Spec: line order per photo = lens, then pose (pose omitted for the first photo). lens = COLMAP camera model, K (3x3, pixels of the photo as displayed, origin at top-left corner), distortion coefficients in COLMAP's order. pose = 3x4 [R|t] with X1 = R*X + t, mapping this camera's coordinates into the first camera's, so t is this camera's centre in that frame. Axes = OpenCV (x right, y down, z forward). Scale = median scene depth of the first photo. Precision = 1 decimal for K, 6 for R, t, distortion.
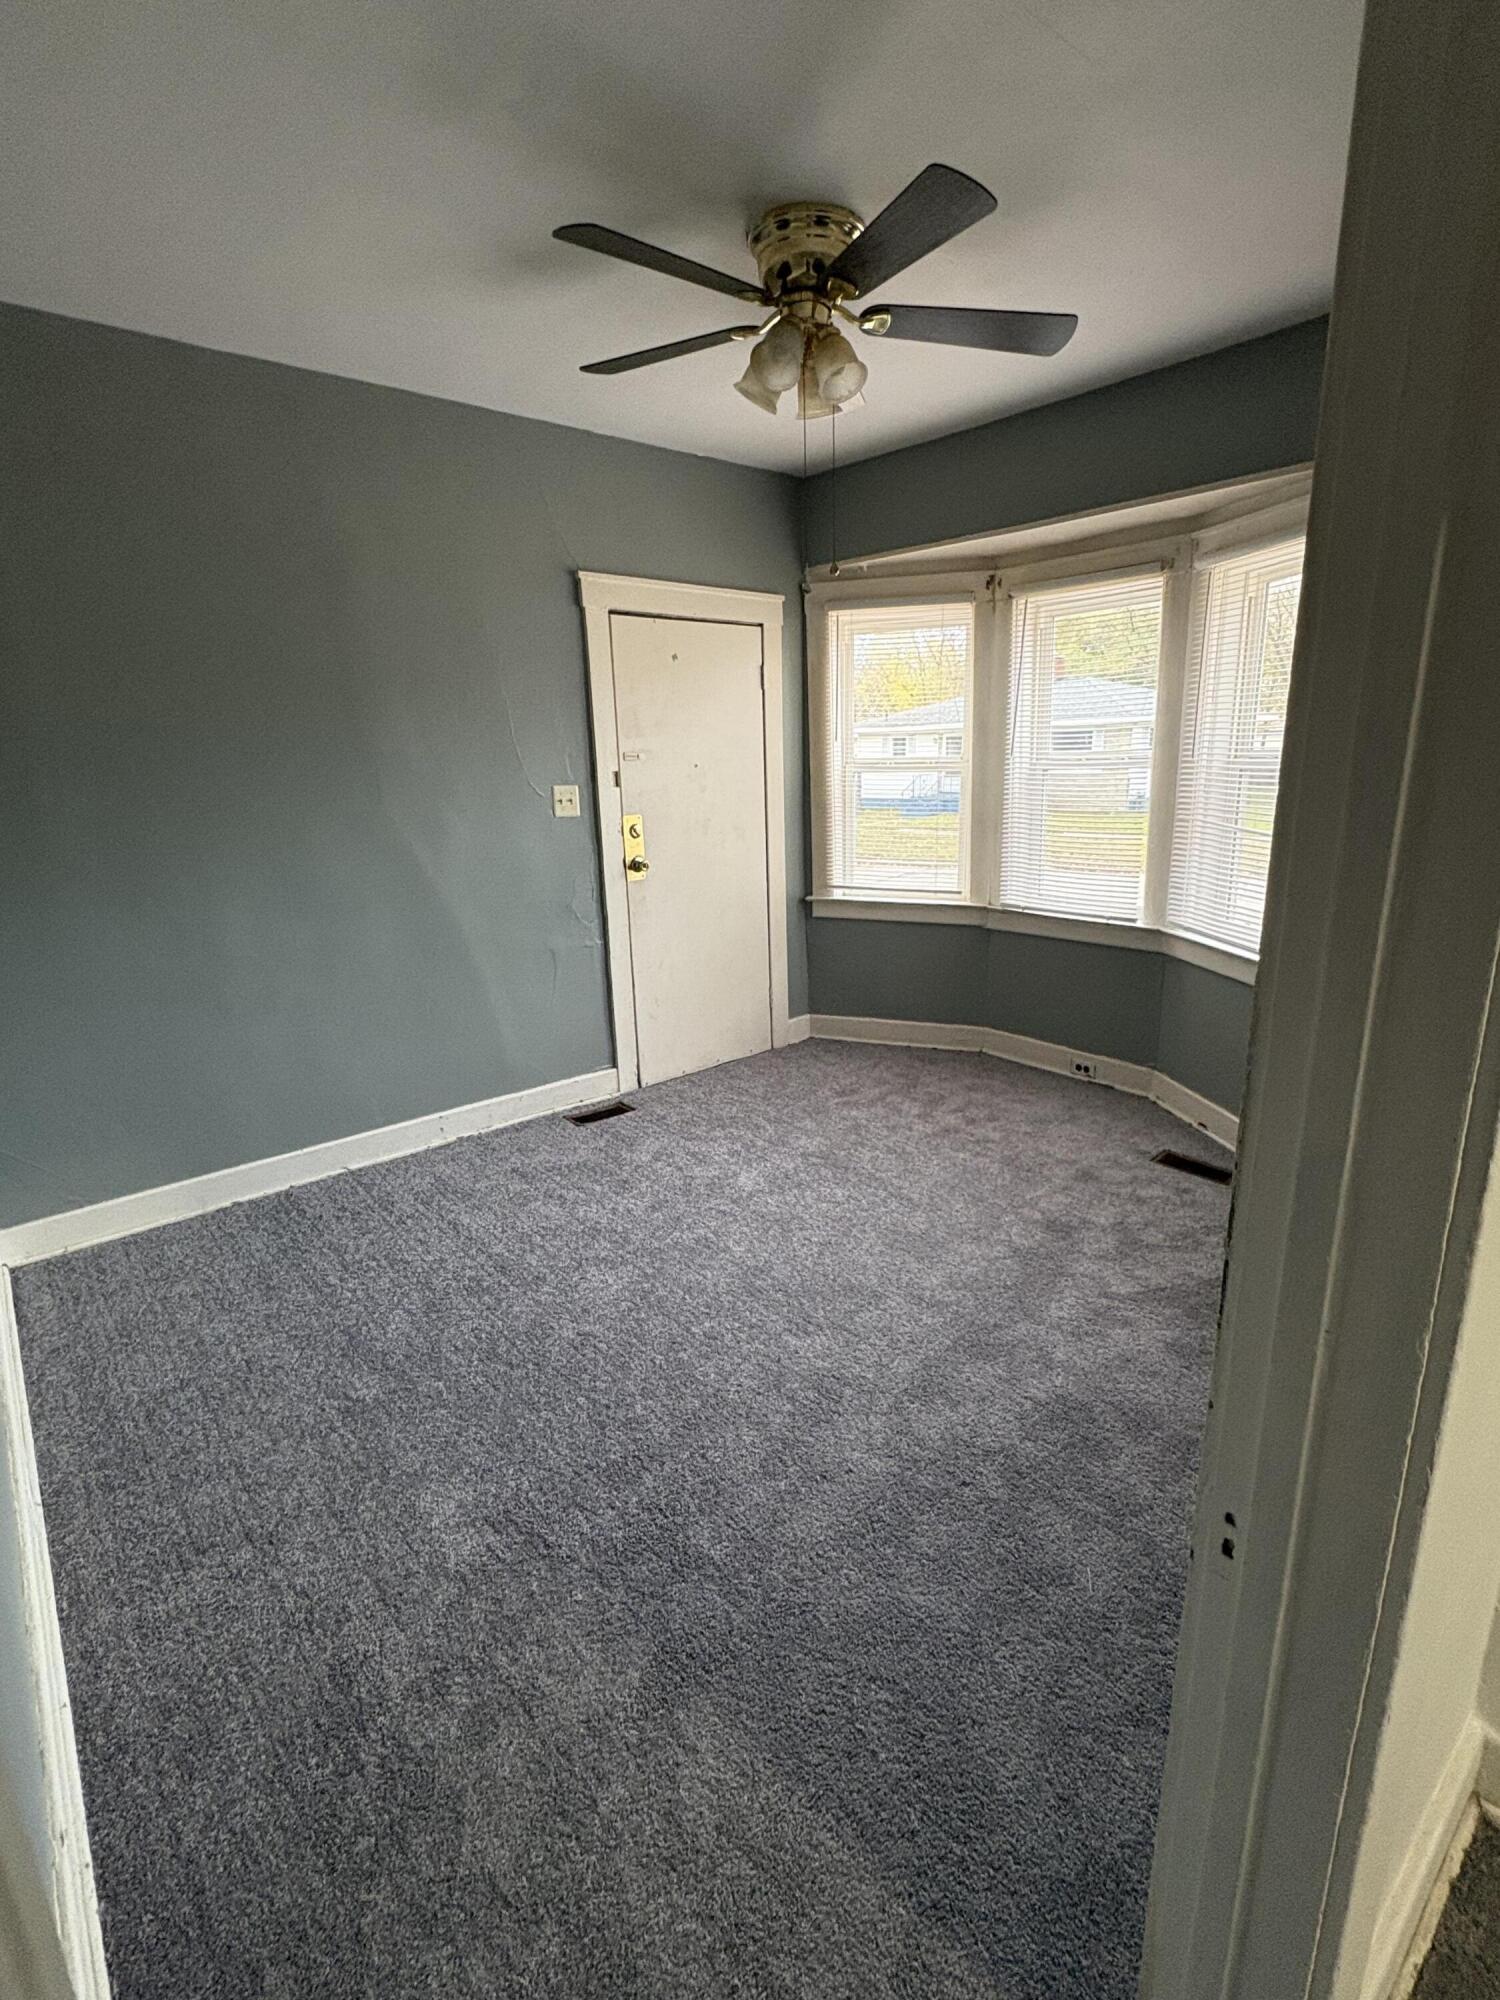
lens RADIAL K [[909.9, 0, 750.0], [0, 909.9, 1000.0], [0, 0, 1]] dist [-0.002645, 0.000319]
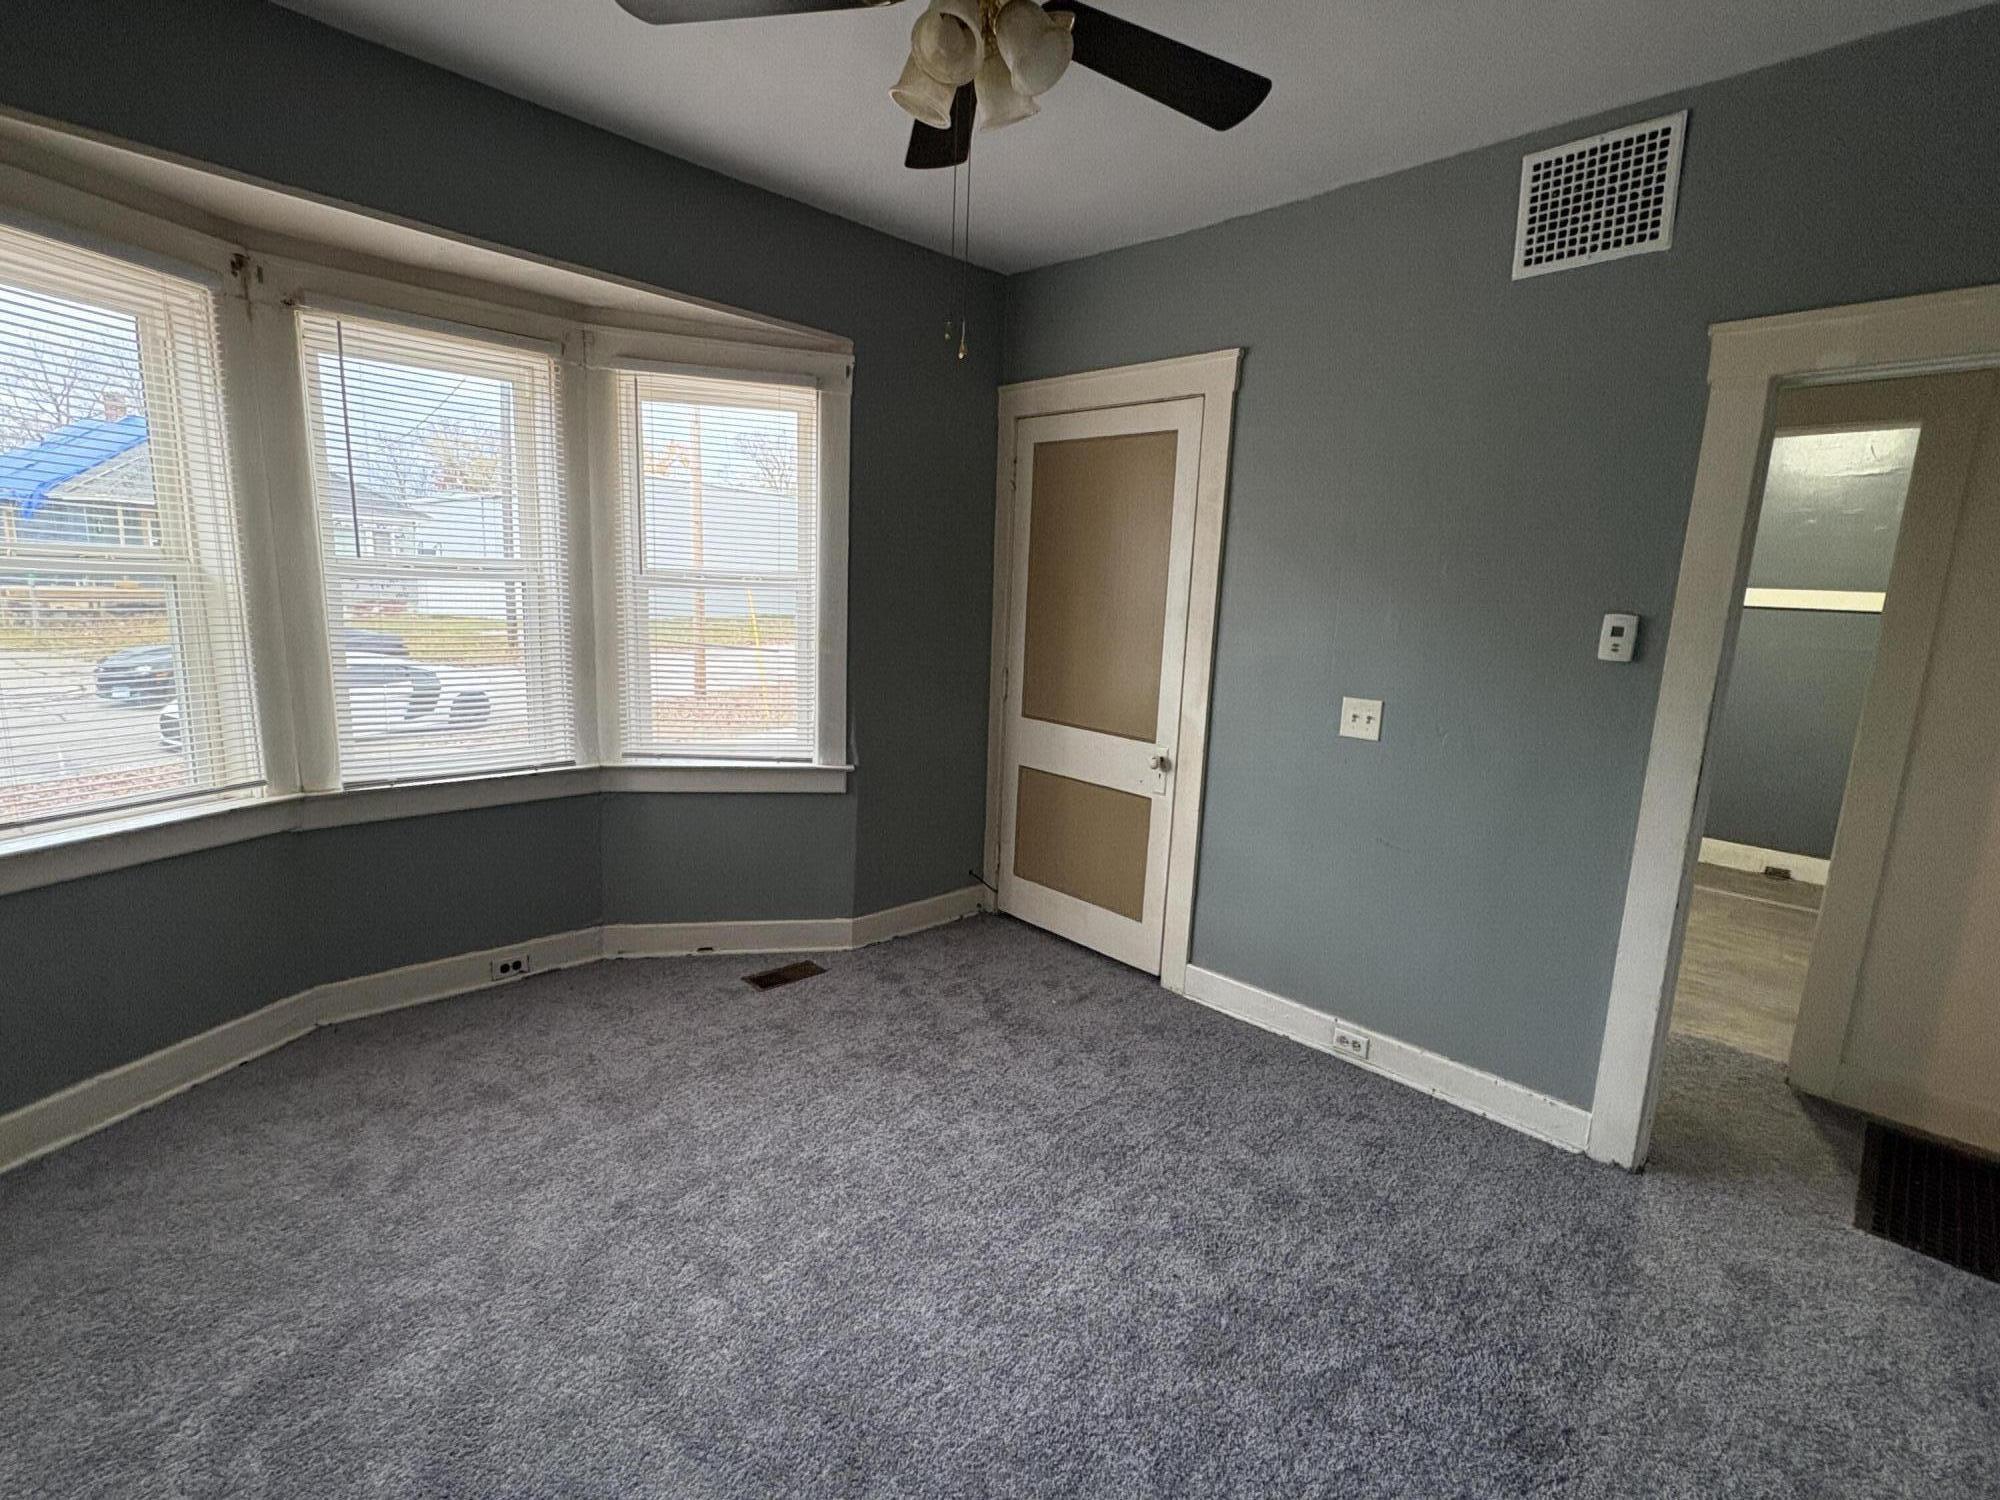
lens RADIAL K [[909.9, 0, 1000.0], [0, 909.9, 750.0], [0, 0, 1]] dist [-0.002645, 0.000319]
pose [[-0.061034, -0.156721, 0.985755, -0.398924], [0.215871, 0.962150, 0.166333, -0.143487], [-0.974512, 0.222948, -0.024892, 0.593670]]
